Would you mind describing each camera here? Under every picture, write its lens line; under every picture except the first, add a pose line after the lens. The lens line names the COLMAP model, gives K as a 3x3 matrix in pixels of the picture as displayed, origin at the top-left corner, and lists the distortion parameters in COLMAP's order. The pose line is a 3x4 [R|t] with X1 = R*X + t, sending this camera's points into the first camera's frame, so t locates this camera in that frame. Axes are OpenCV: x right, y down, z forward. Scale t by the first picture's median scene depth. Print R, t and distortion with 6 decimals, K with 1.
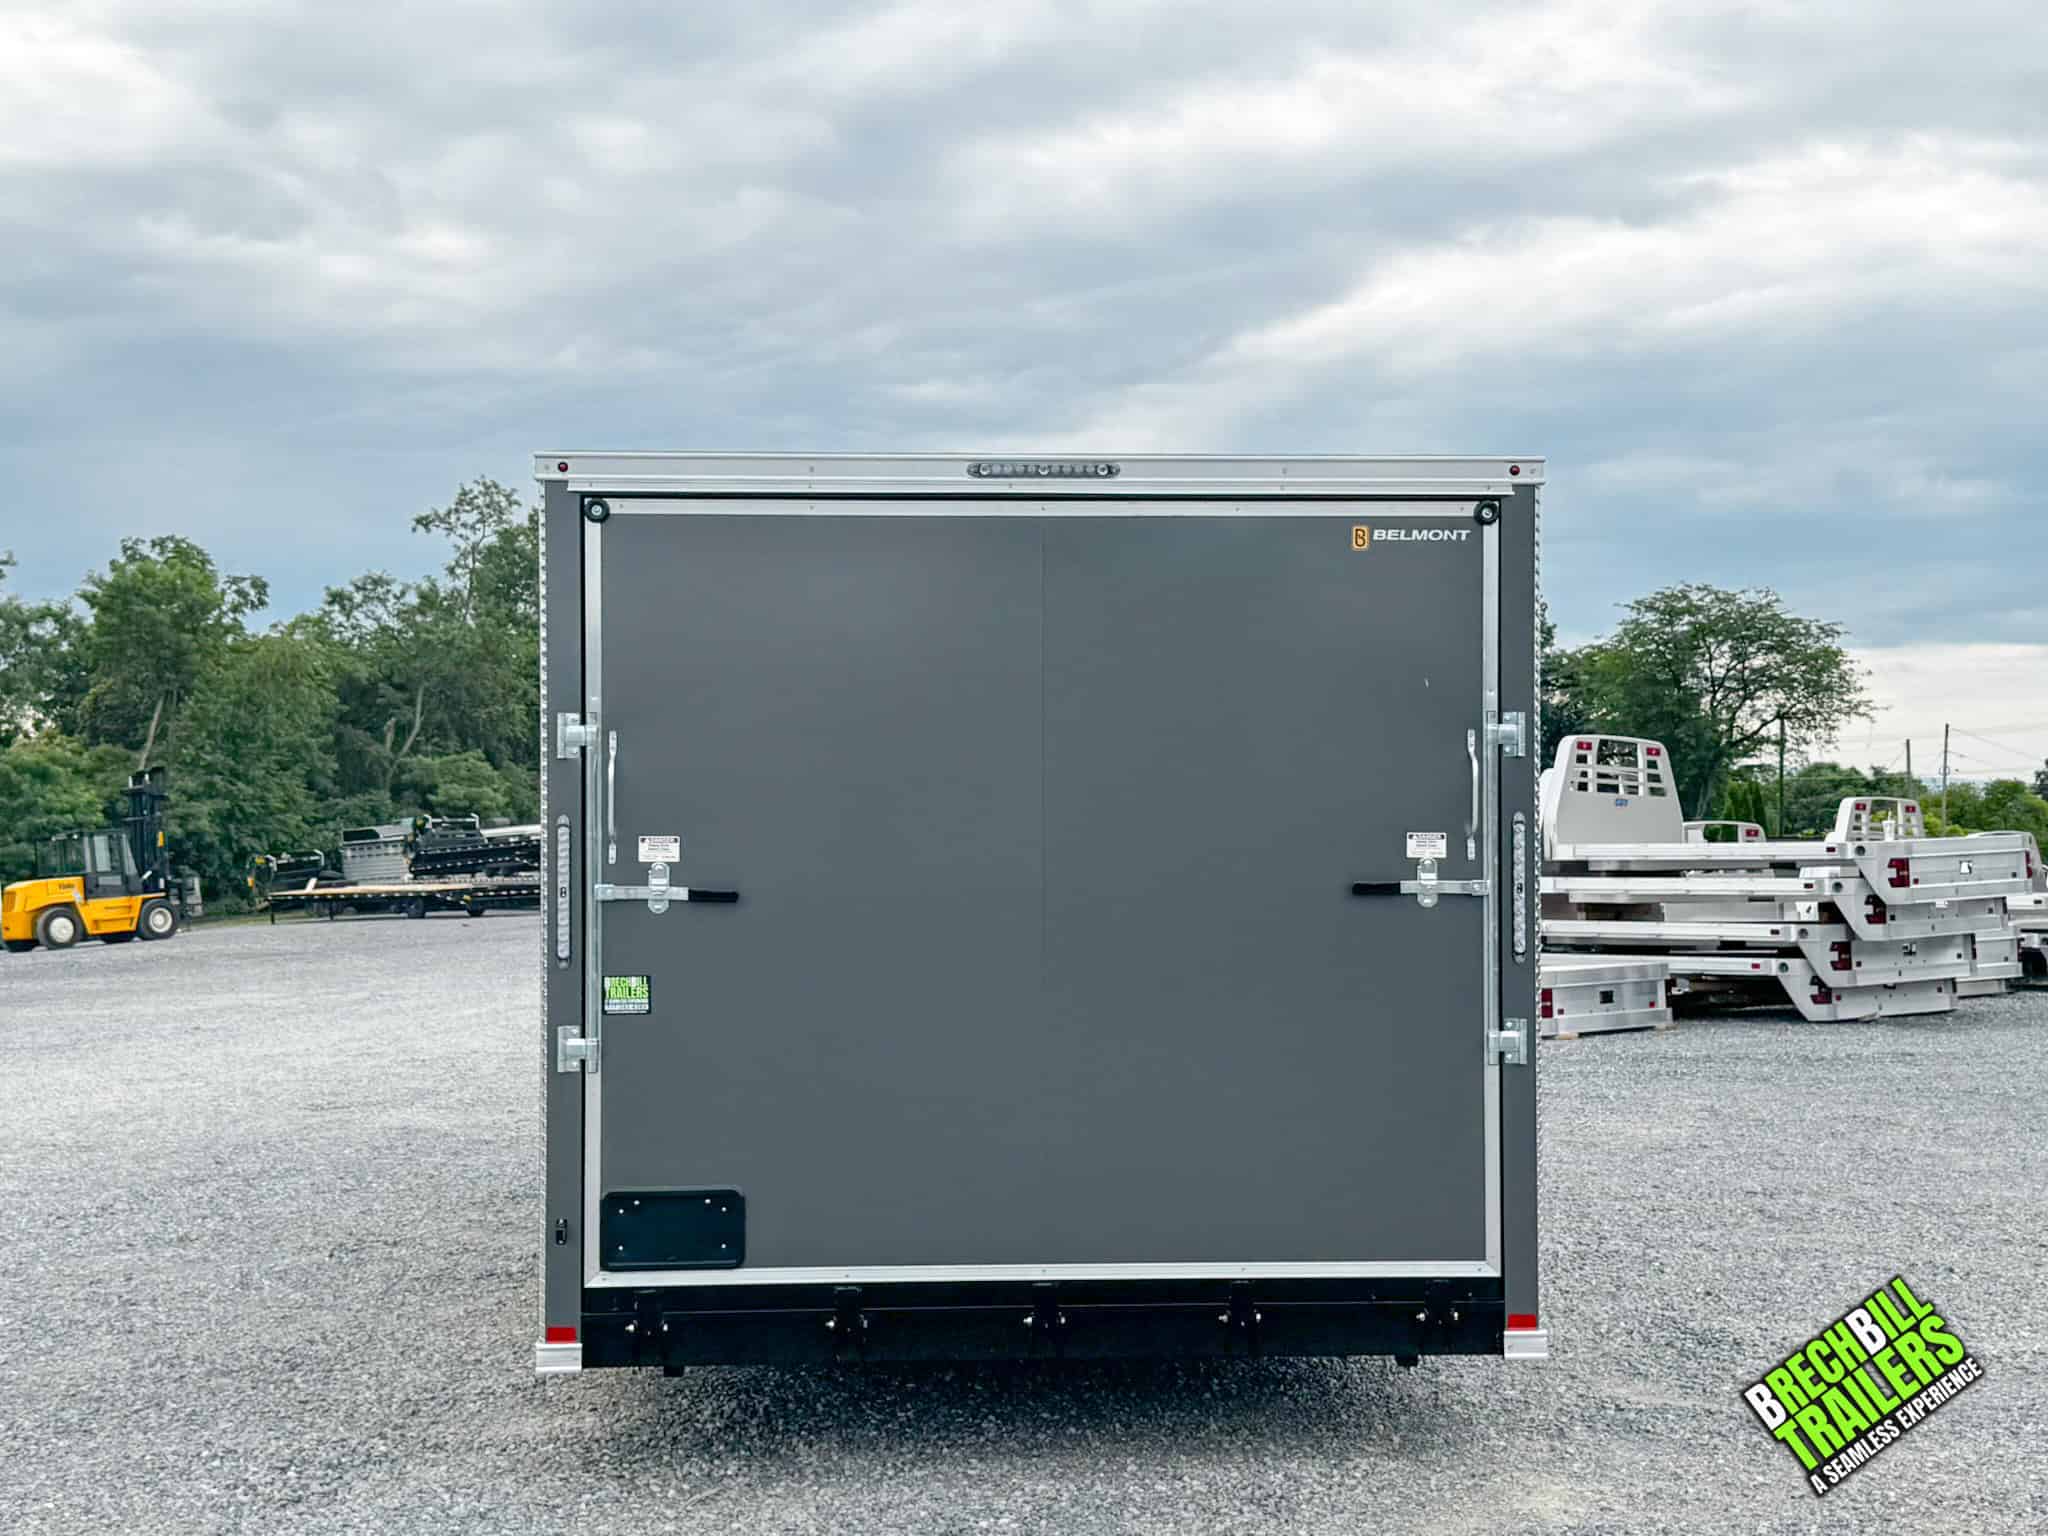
lens RADIAL K [[2660.1, 0, 1024.0], [0, 2660.1, 768.0], [0, 0, 1]] dist [0.175540, -0.331278]
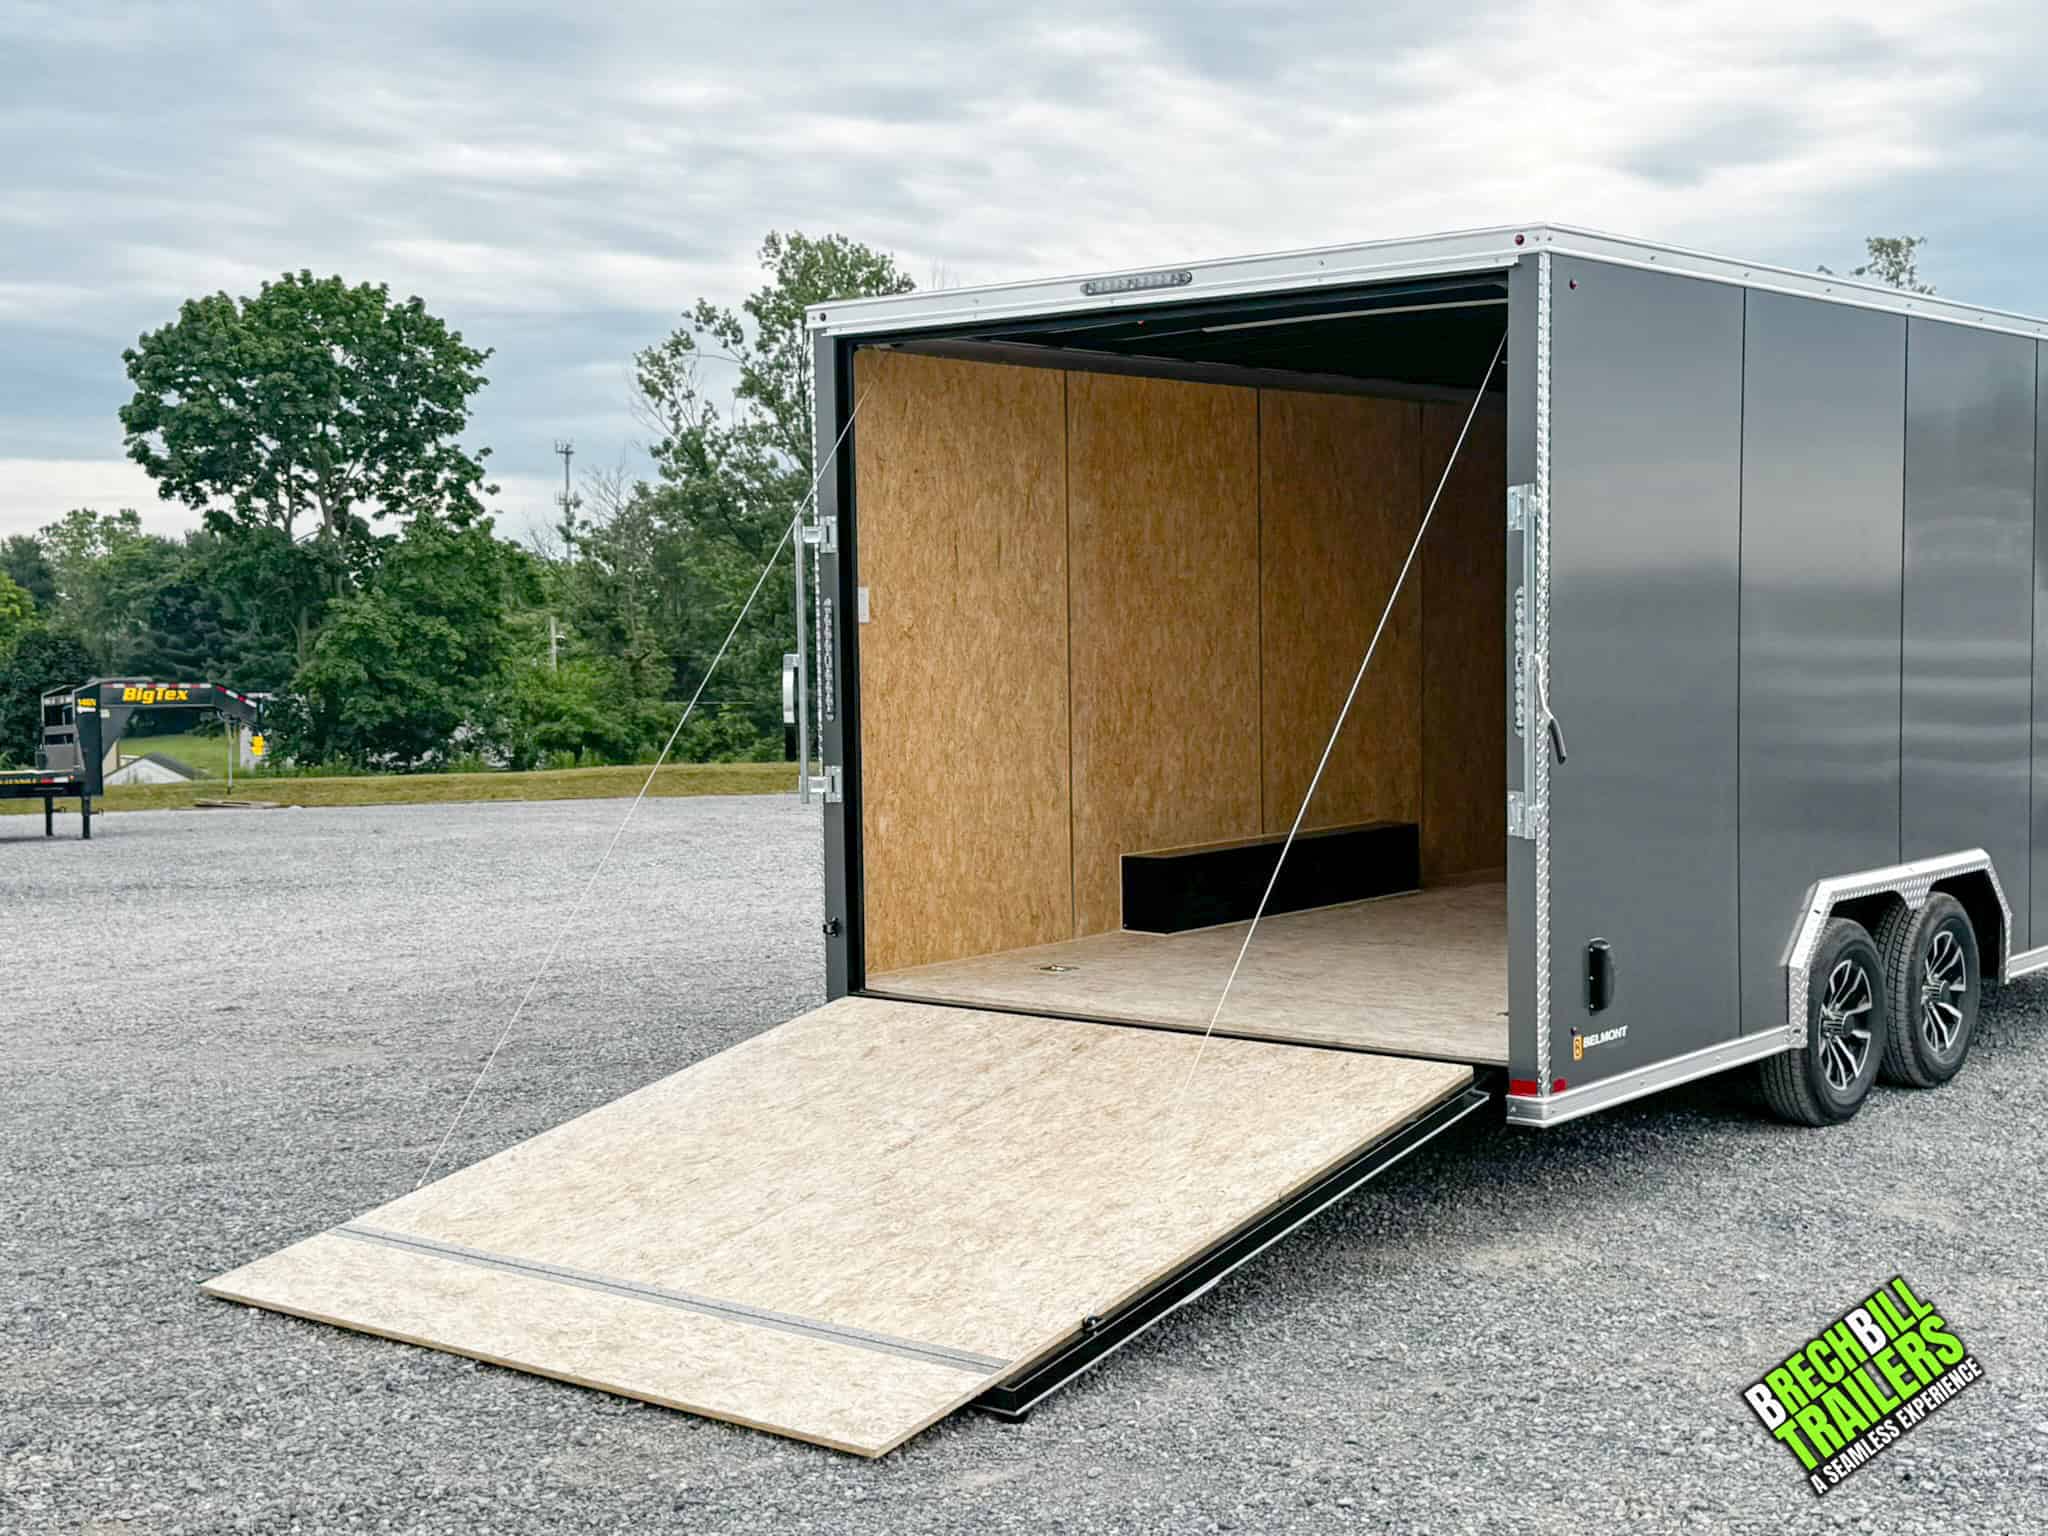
lens RADIAL K [[2660.1, 0, 1024.0], [0, 2660.1, 768.0], [0, 0, 1]] dist [0.175540, -0.331278]
pose [[0.733832, 0.034723, -0.678443, 0.746555], [0.015455, 0.997581, 0.067773, 0.015887], [0.679155, -0.060219, 0.731520, 0.122204]]
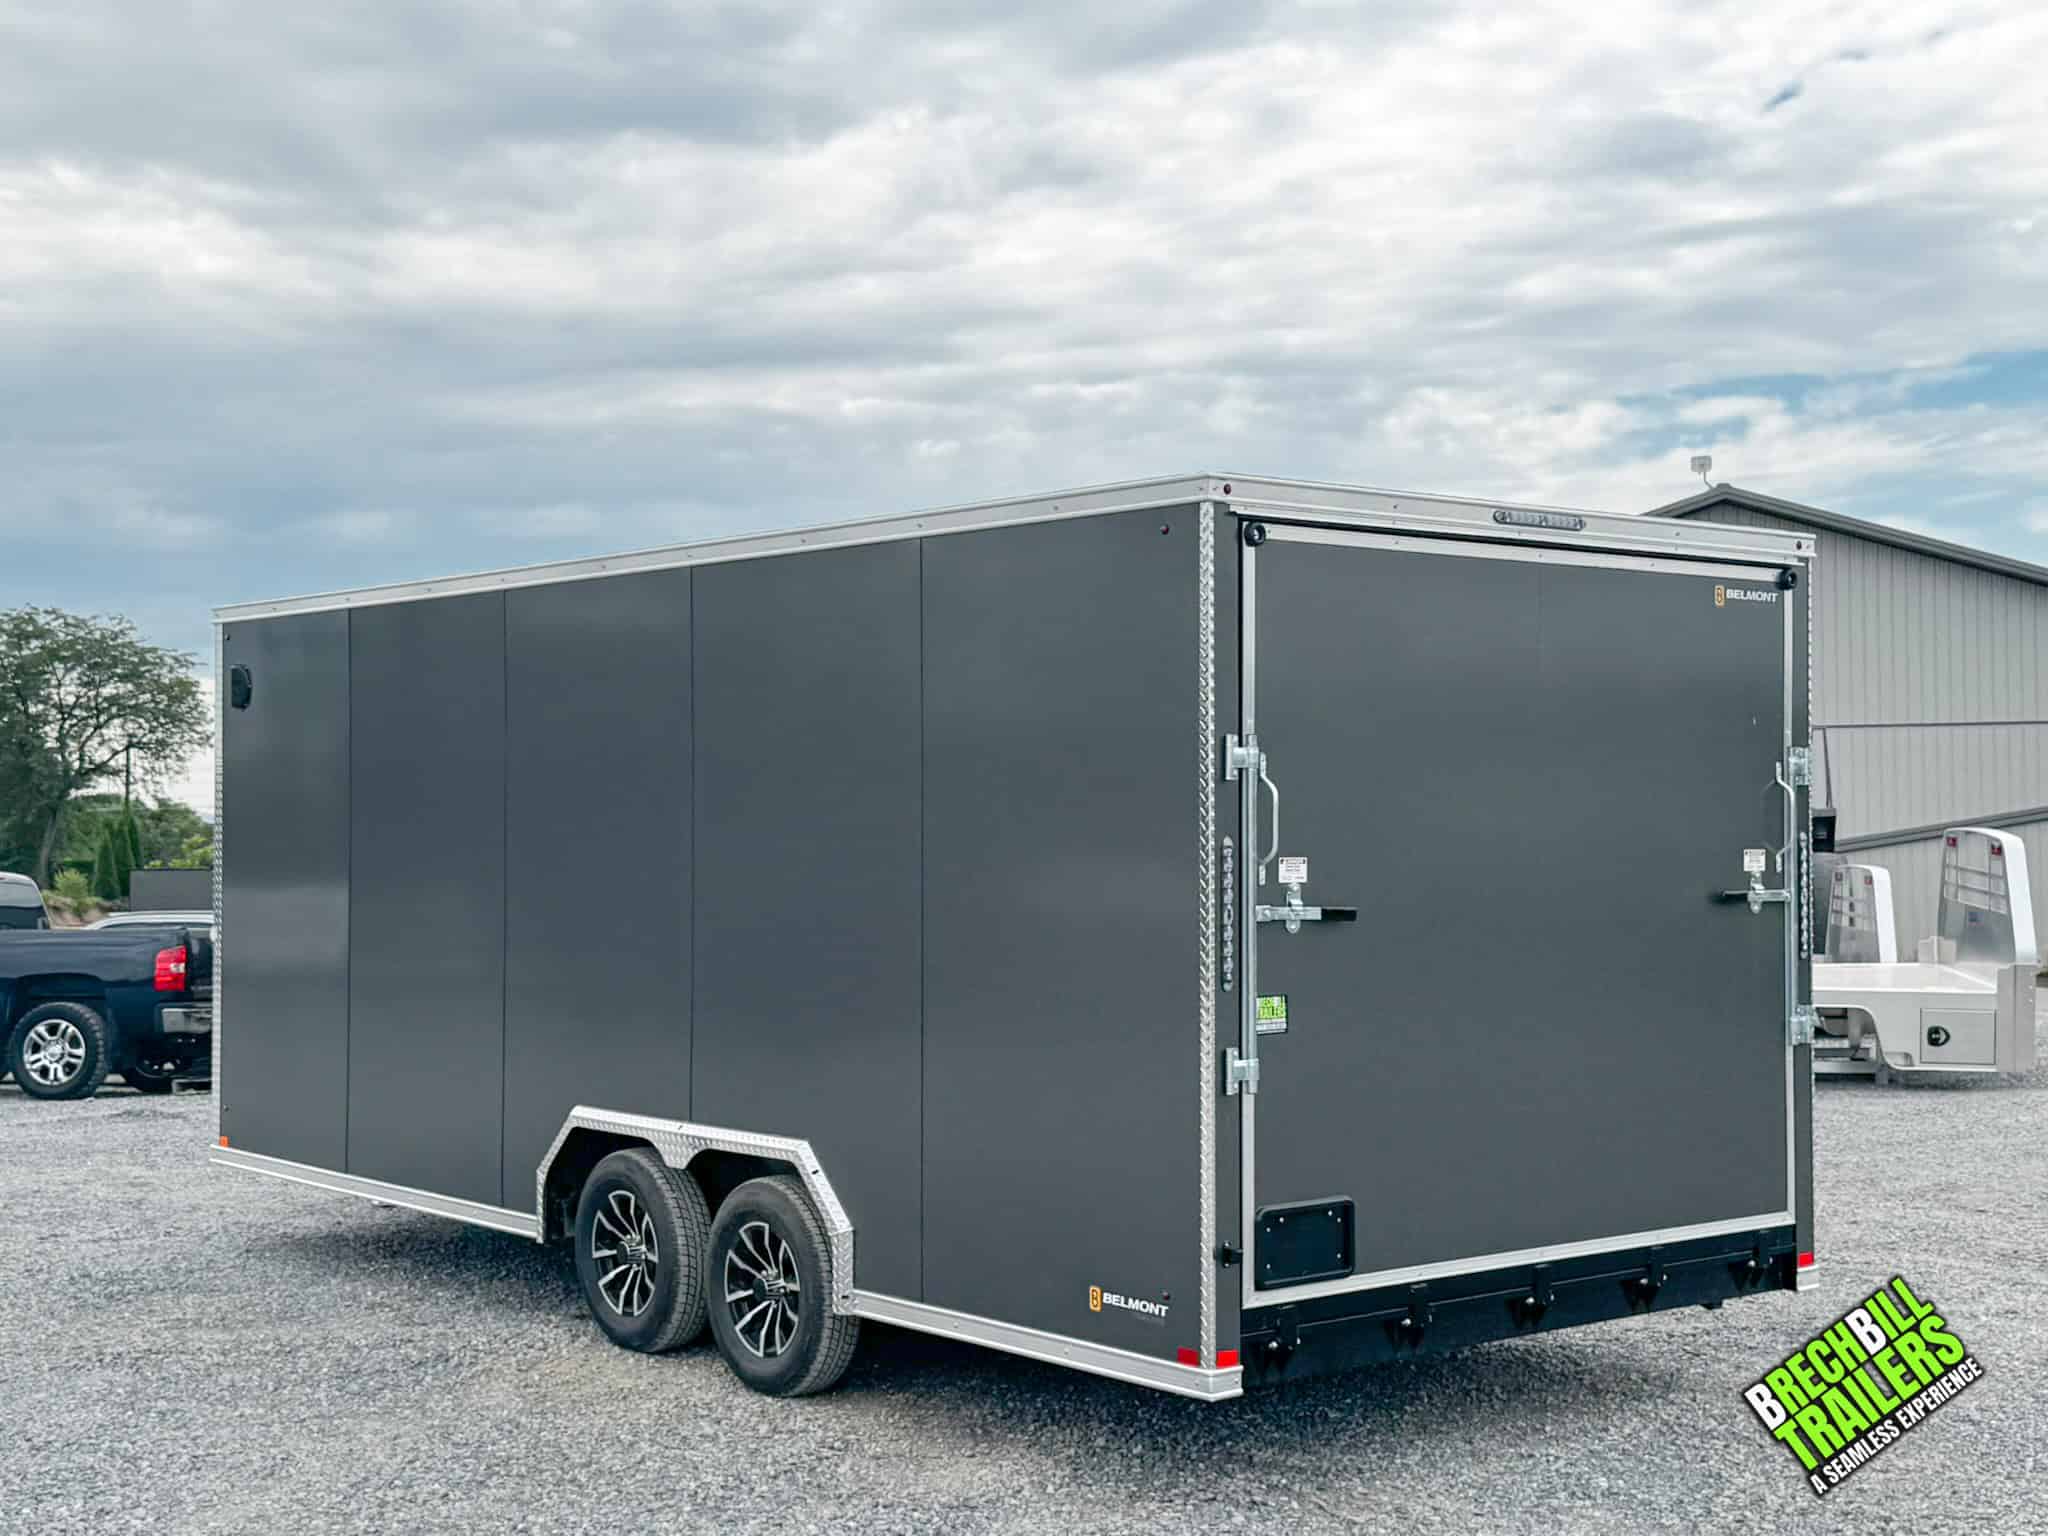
lens RADIAL K [[2660.1, 0, 1024.0], [0, 2660.1, 768.0], [0, 0, 1]] dist [0.175540, -0.331278]
pose [[0.809512, 0.010548, 0.587009, -0.798792], [-0.003743, 0.999911, -0.012806, 0.004760], [-0.587092, 0.008170, 0.809479, 0.232663]]
